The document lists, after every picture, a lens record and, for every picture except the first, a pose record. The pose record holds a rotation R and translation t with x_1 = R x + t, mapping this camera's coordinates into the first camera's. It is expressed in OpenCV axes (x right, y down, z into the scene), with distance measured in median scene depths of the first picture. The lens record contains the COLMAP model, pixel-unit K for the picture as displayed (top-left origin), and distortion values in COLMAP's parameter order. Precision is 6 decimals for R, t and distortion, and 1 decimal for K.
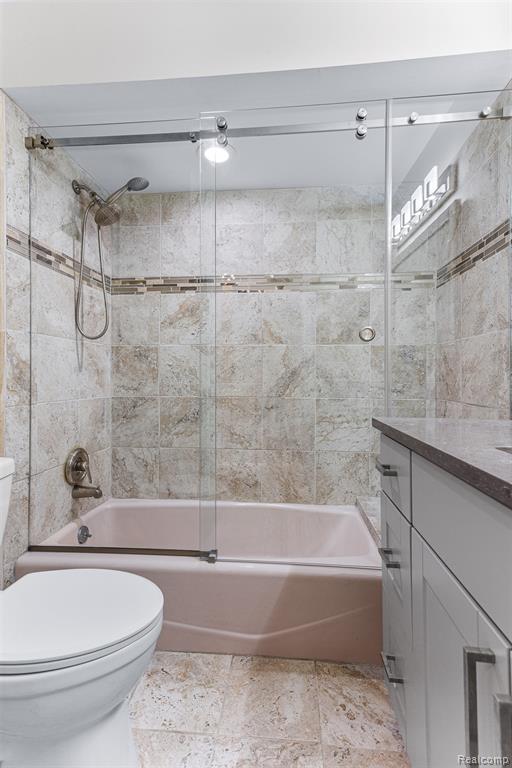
lens RADIAL K [[369.8, 0, 247.2], [0, 369.8, 371.7], [0, 0, 1]] dist [0.025951, 0.003303]
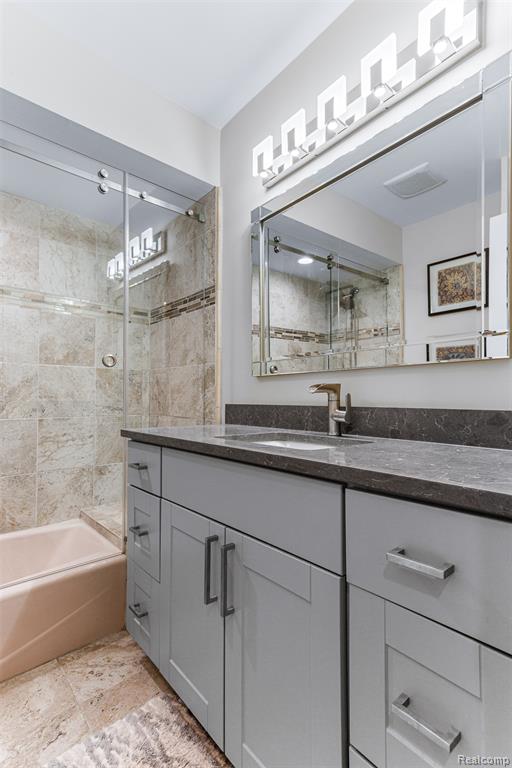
lens RADIAL K [[369.8, 0, 255.2], [0, 369.8, 386.3], [0, 0, 1]] dist [0.025951, 0.003303]
pose [[0.697449, 0.017837, 0.716412, -0.129274], [-0.009165, 0.999830, -0.015971, -0.003561], [-0.716575, 0.004573, 0.697495, -0.105182]]
